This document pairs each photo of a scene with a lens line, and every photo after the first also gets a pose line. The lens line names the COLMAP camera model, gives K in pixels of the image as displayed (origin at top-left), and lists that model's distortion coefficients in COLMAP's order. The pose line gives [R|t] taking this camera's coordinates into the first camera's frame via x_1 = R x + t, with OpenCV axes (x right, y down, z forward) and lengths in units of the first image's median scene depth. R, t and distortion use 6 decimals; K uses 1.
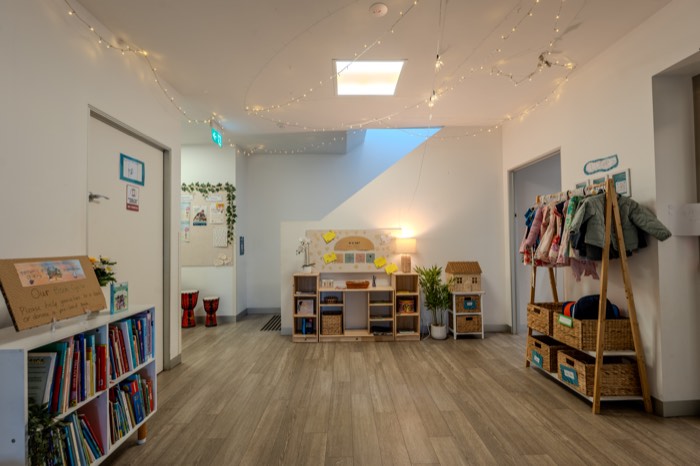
lens RADIAL K [[307.0, 0, 348.0], [0, 307.0, 234.8], [0, 0, 1]] dist [-0.006014, 0.000871]
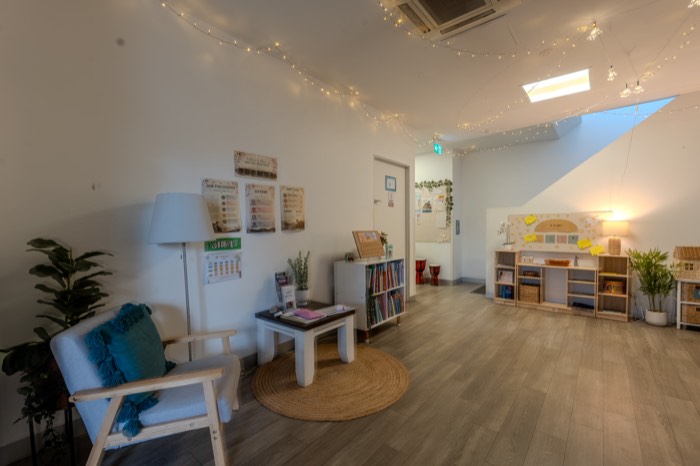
lens RADIAL K [[307.0, 0, 351.4], [0, 307.0, 233.3], [0, 0, 1]] dist [-0.006014, 0.000871]
pose [[0.767056, 0.019868, -0.641272, 0.227501], [0.014056, 0.998760, 0.047757, -0.010940], [0.641426, -0.045645, 0.765826, -0.446548]]
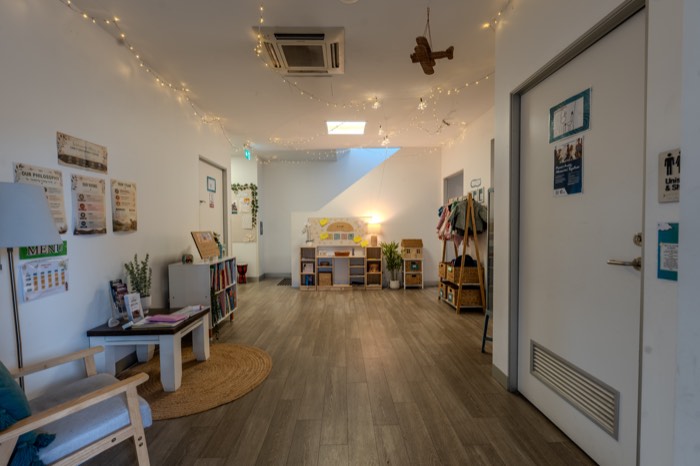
lens RADIAL K [[307.0, 0, 351.4], [0, 307.0, 232.0], [0, 0, 1]] dist [-0.006014, 0.000871]
pose [[0.999820, 0.004677, 0.018375, 0.065471], [-0.005457, 0.999075, 0.042657, -0.014761], [-0.018158, -0.042750, 0.998921, -0.696328]]
